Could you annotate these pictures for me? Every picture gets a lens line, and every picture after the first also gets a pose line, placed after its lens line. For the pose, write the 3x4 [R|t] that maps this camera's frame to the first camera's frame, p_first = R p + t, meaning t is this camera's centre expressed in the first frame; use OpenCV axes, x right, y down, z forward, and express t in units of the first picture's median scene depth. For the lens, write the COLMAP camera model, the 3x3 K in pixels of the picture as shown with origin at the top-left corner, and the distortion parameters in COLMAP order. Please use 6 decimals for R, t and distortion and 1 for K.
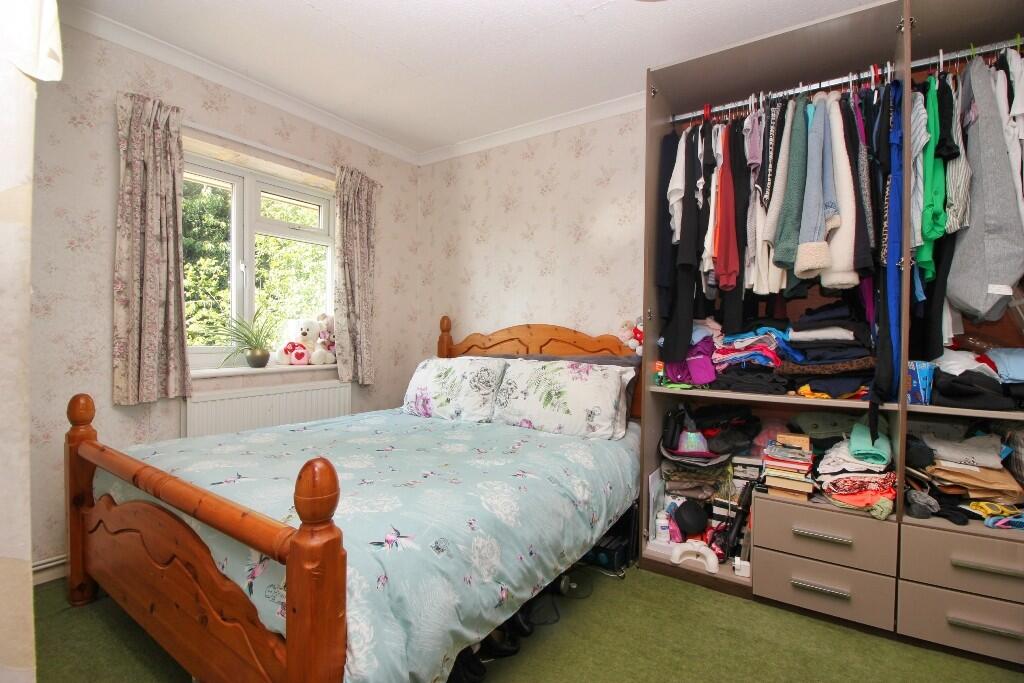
lens RADIAL K [[473.2, 0, 512.1], [0, 473.2, 331.3], [0, 0, 1]] dist [-0.000124, -0.000152]
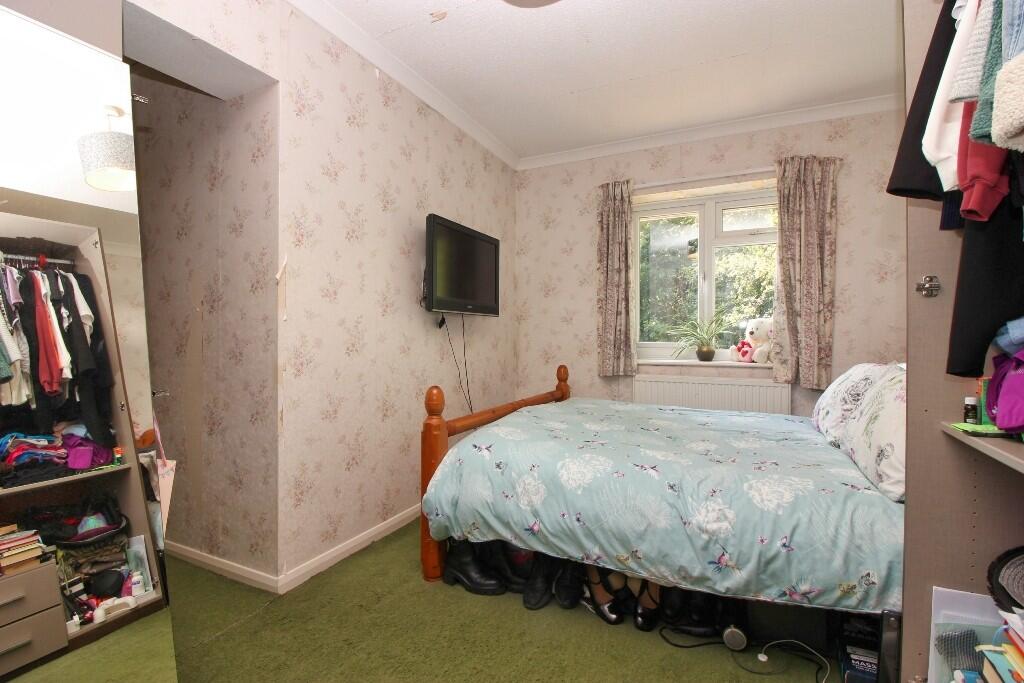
lens RADIAL K [[475.9, 0, 505.3], [0, 475.9, 335.5], [0, 0, 1]] dist [-0.007442, -0.000735]
pose [[0.131583, -0.003150, -0.991300, 0.623820], [-0.000608, 0.999995, -0.003259, 0.017270], [0.991305, 0.001032, 0.131580, 0.367663]]
